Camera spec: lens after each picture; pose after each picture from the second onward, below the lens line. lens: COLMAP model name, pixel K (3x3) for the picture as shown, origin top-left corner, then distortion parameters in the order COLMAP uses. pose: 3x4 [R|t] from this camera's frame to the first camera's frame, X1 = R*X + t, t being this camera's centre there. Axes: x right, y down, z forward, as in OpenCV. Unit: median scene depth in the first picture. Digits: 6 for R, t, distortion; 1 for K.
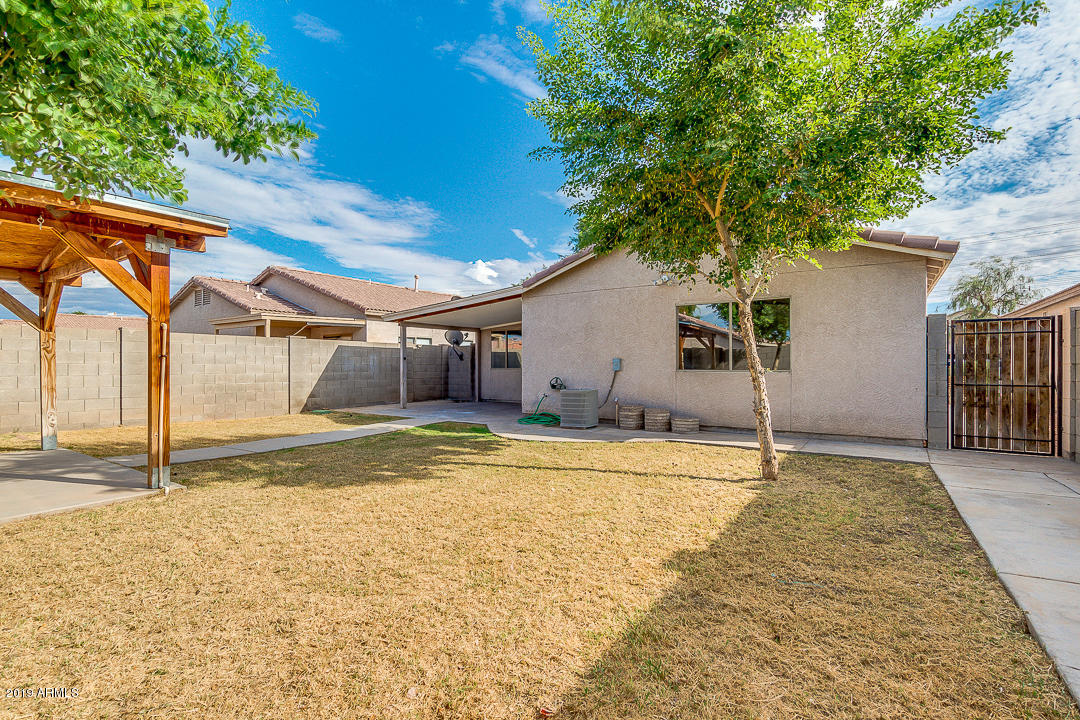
lens RADIAL K [[506.8, 0, 536.1], [0, 506.8, 373.4], [0, 0, 1]] dist [0.001087, 0.000235]
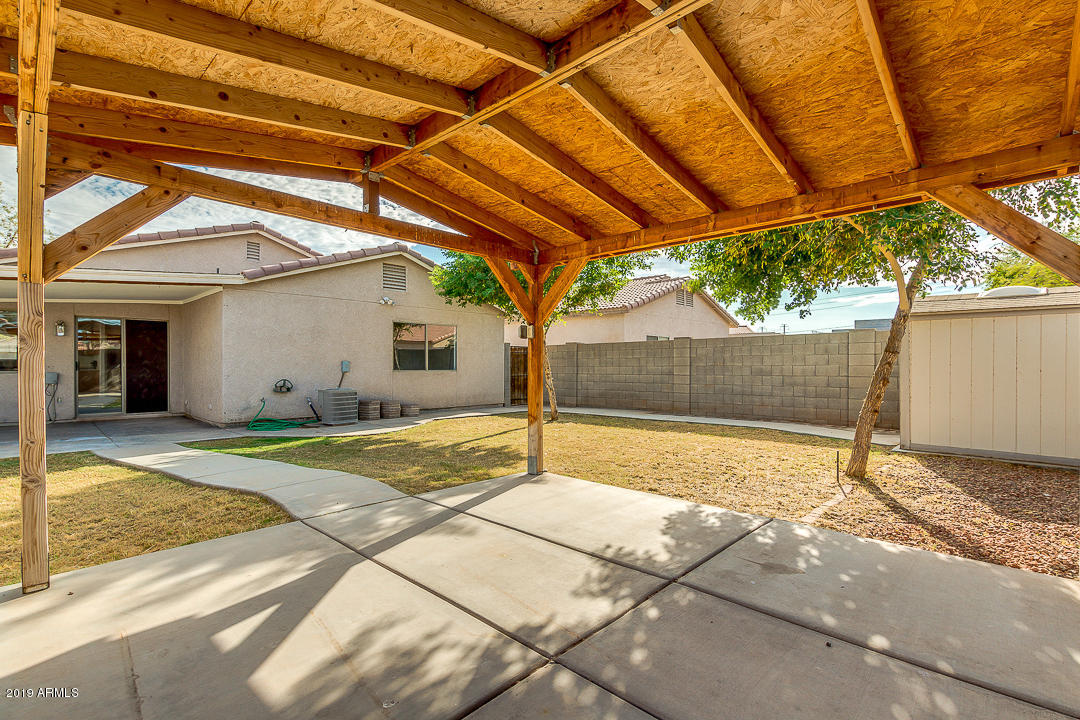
lens RADIAL K [[497.9, 0, 544.3], [0, 497.9, 371.6], [0, 0, 1]] dist [0.001234, 0.000187]
pose [[0.148274, -0.011445, 0.988880, -0.663505], [0.015061, 0.999843, 0.009314, -0.006815], [-0.988832, 0.013513, 0.148423, 0.295429]]
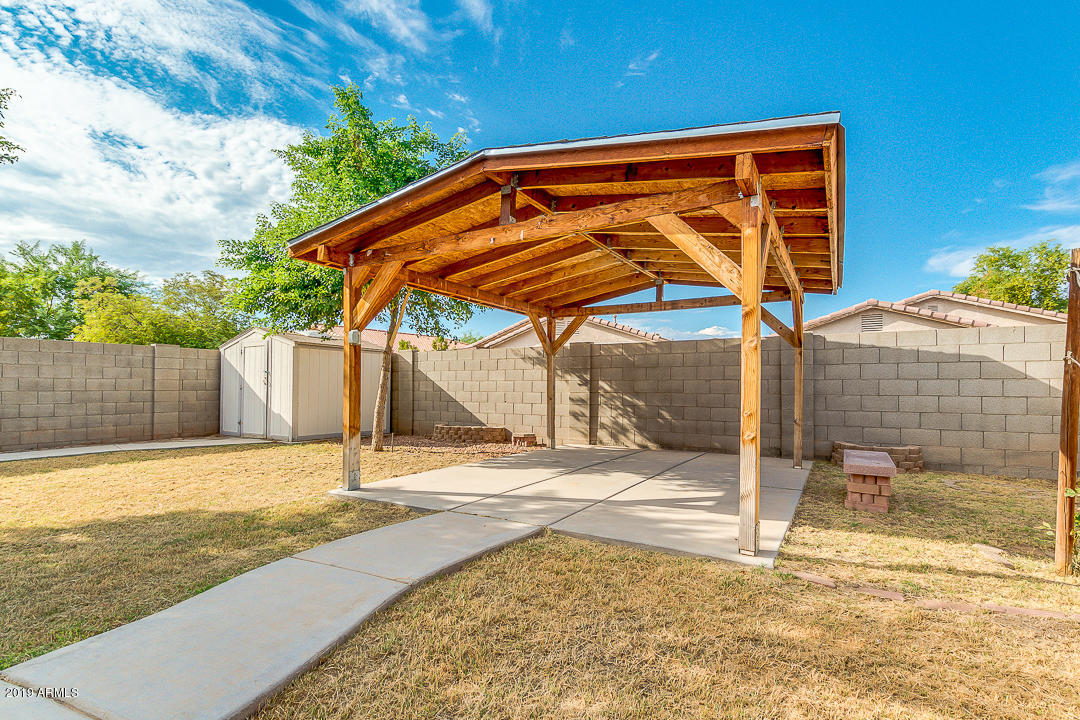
lens RADIAL K [[501.7, 0, 544.9], [0, 501.7, 379.5], [0, 0, 1]] dist [-0.000447, -0.000445]
pose [[-0.996799, -0.004701, -0.079813, -0.378747], [-0.004575, 0.999988, -0.001762, -0.003584], [0.079820, -0.001392, -0.996808, 0.757959]]
